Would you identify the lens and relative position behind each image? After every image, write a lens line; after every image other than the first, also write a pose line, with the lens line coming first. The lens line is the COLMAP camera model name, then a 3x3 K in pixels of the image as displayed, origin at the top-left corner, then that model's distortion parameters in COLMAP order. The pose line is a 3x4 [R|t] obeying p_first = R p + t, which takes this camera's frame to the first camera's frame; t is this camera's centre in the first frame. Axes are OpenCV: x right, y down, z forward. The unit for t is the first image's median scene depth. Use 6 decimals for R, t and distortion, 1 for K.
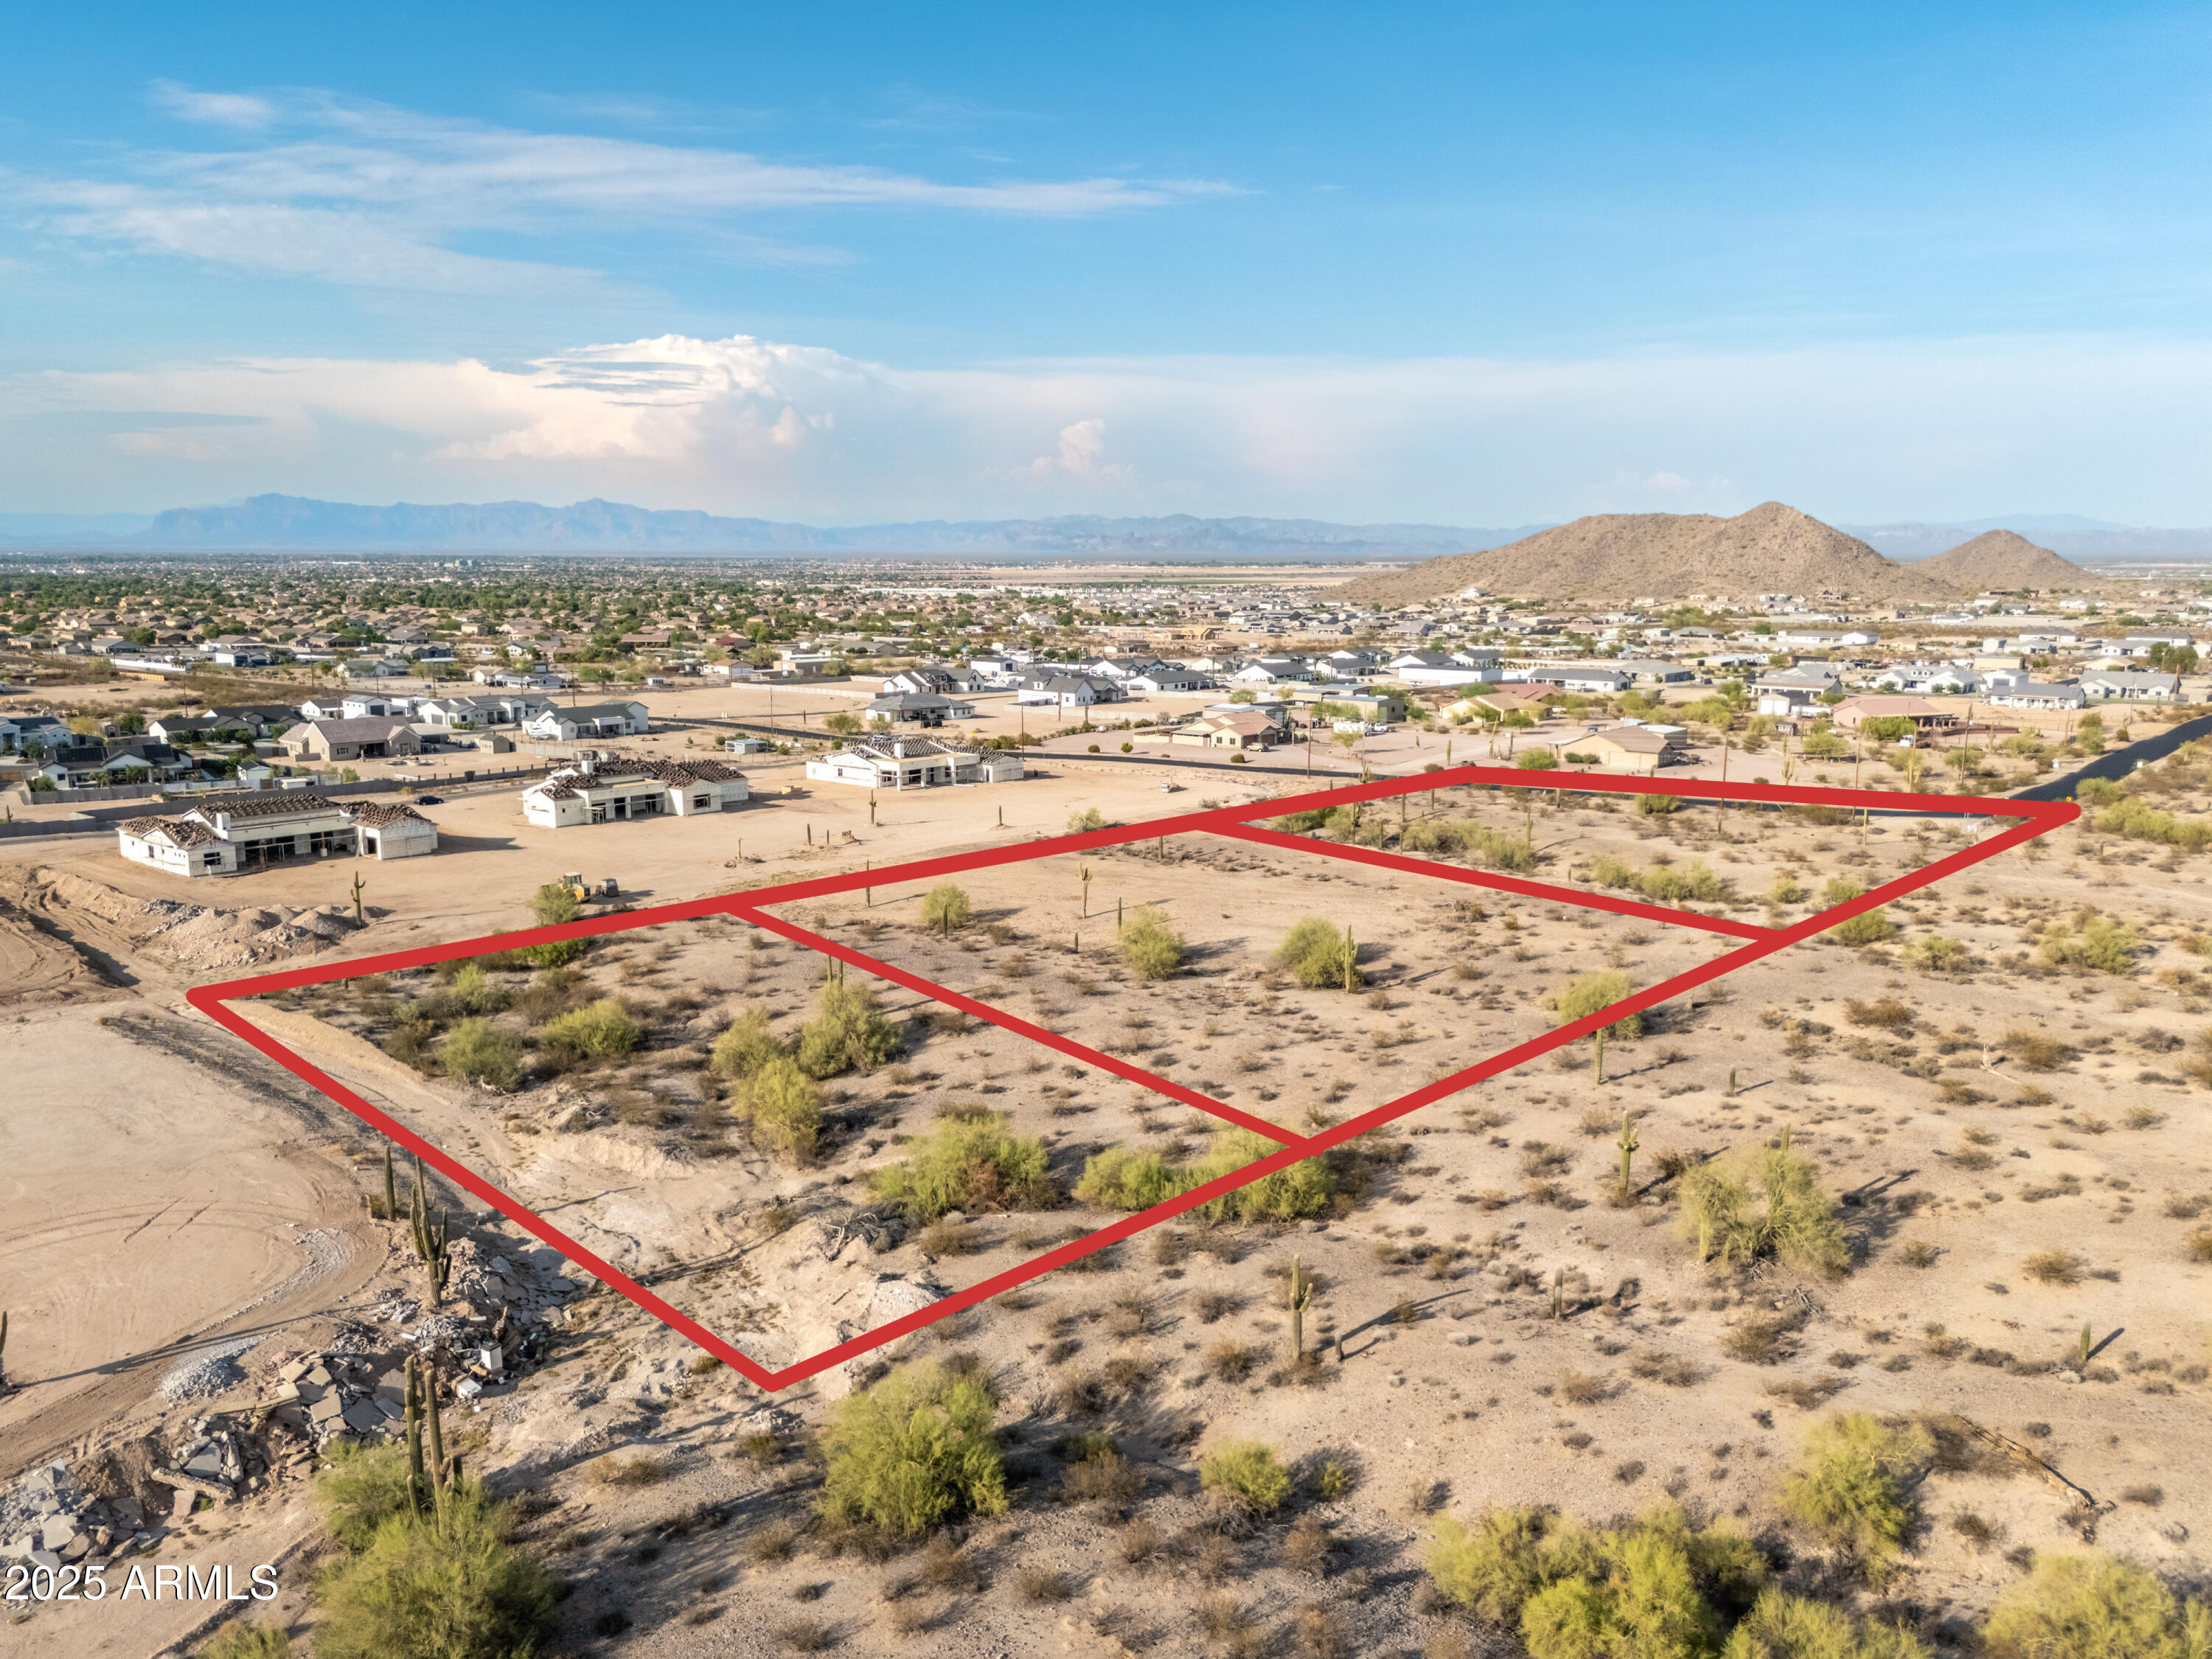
lens RADIAL K [[1679.9, 0, 1105.0], [0, 1679.9, 834.0], [0, 0, 1]] dist [0.035508, -0.003131]
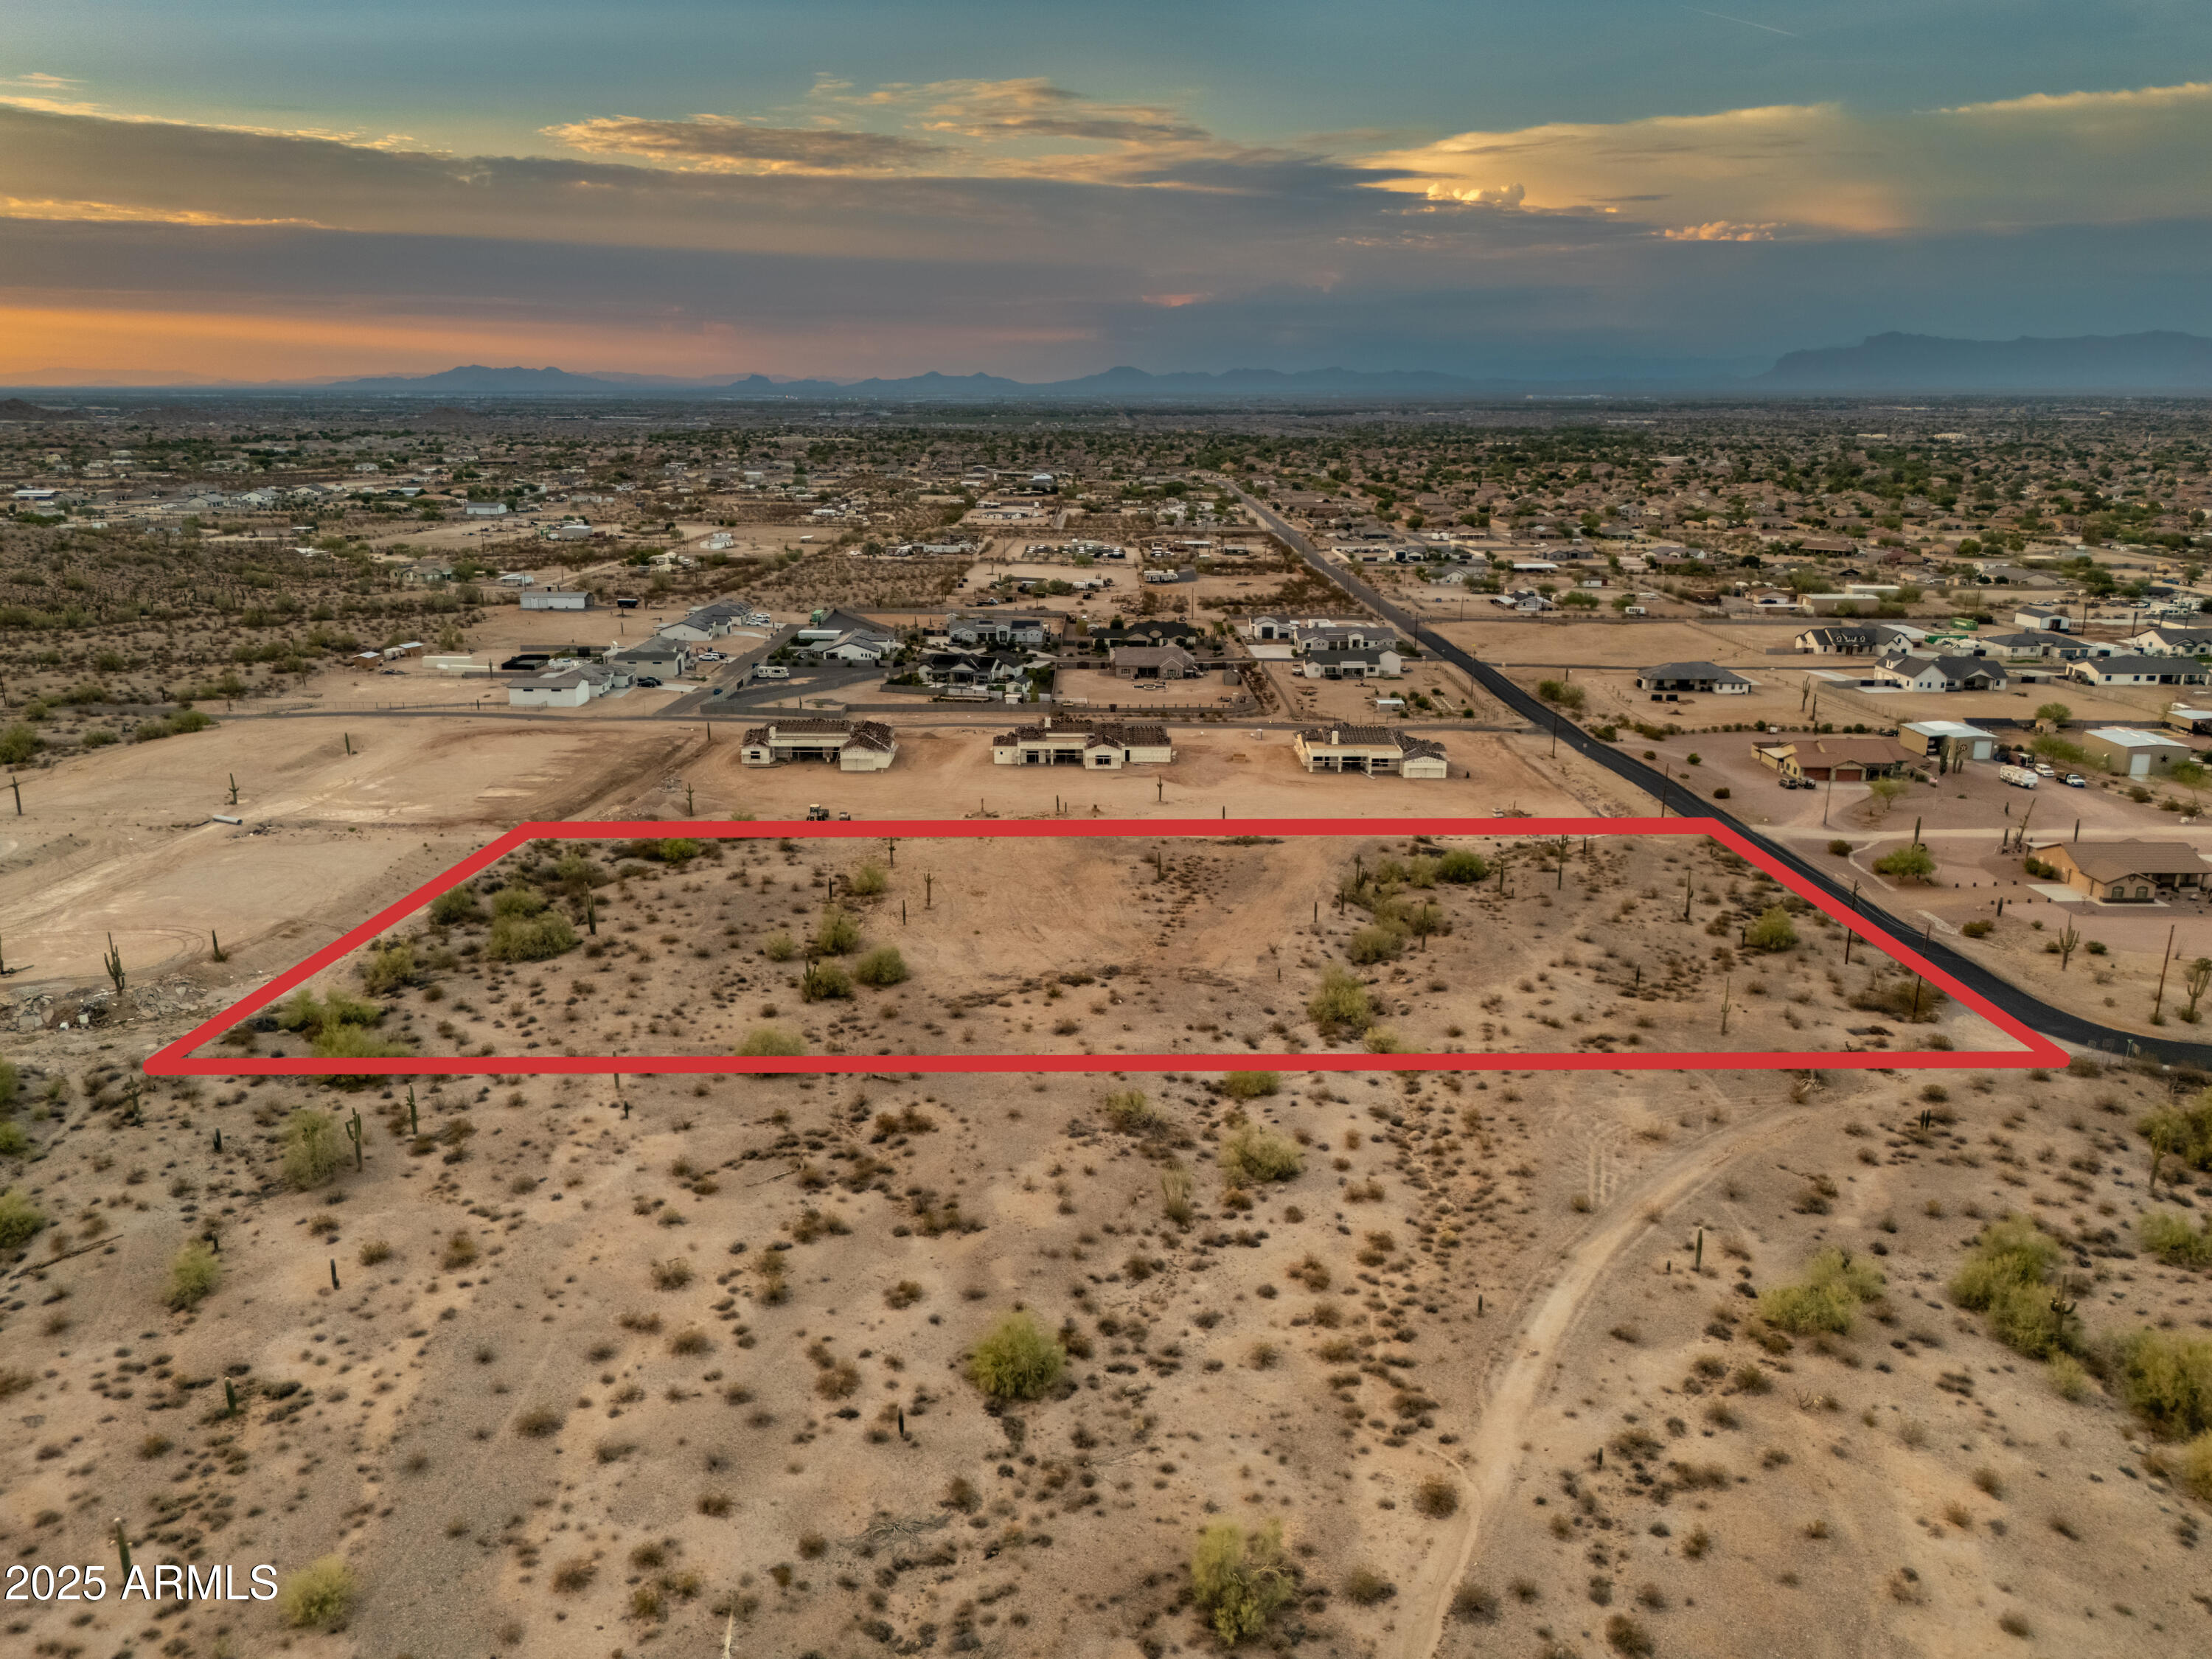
lens RADIAL K [[1653.0, 0, 1113.3], [0, 1653.0, 827.3], [0, 0, 1]] dist [0.055478, -0.043750]
pose [[0.646556, 0.192826, -0.738094, 1.505983], [-0.124867, 0.981229, 0.146963, -0.327233], [0.752578, -0.002856, 0.658497, 0.325456]]
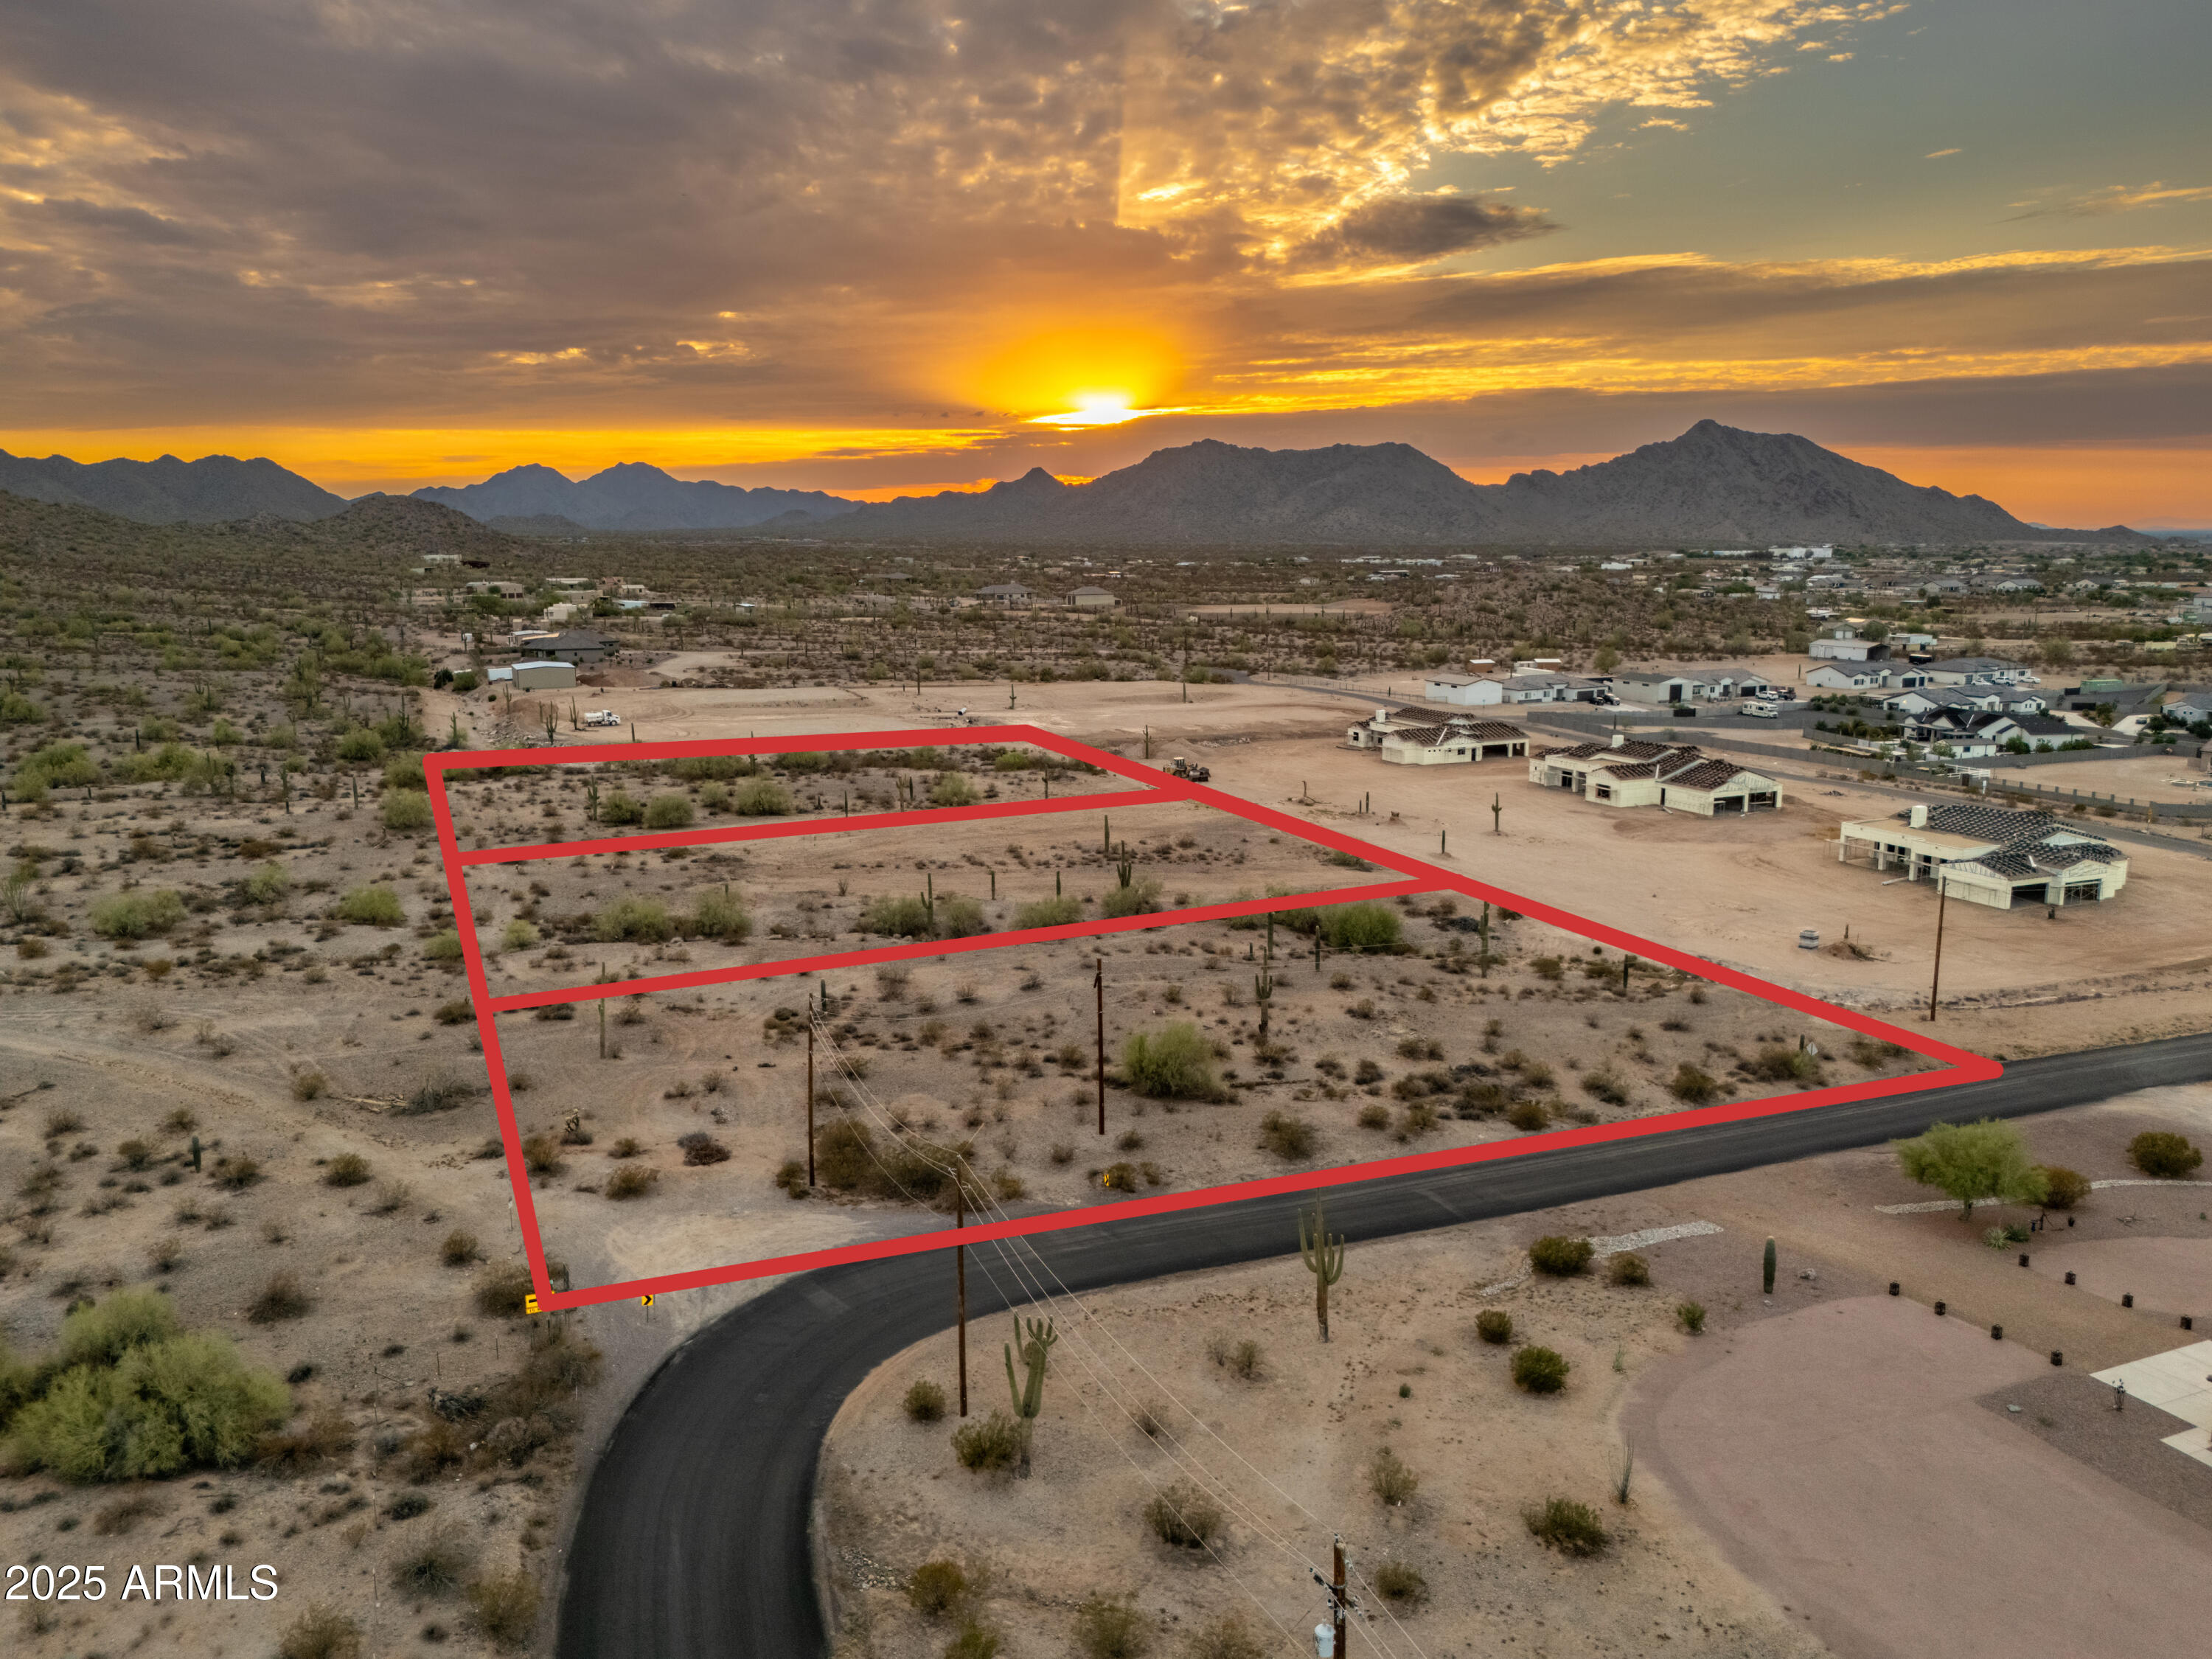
lens RADIAL K [[1628.7, 0, 1106.4], [0, 1628.7, 837.7], [0, 0, 1]] dist [0.067203, -0.061682]
pose [[-0.448035, 0.161474, -0.879313, 1.456227], [-0.141576, 0.958328, 0.248121, -0.380445], [0.882735, 0.235657, -0.406504, 2.341227]]
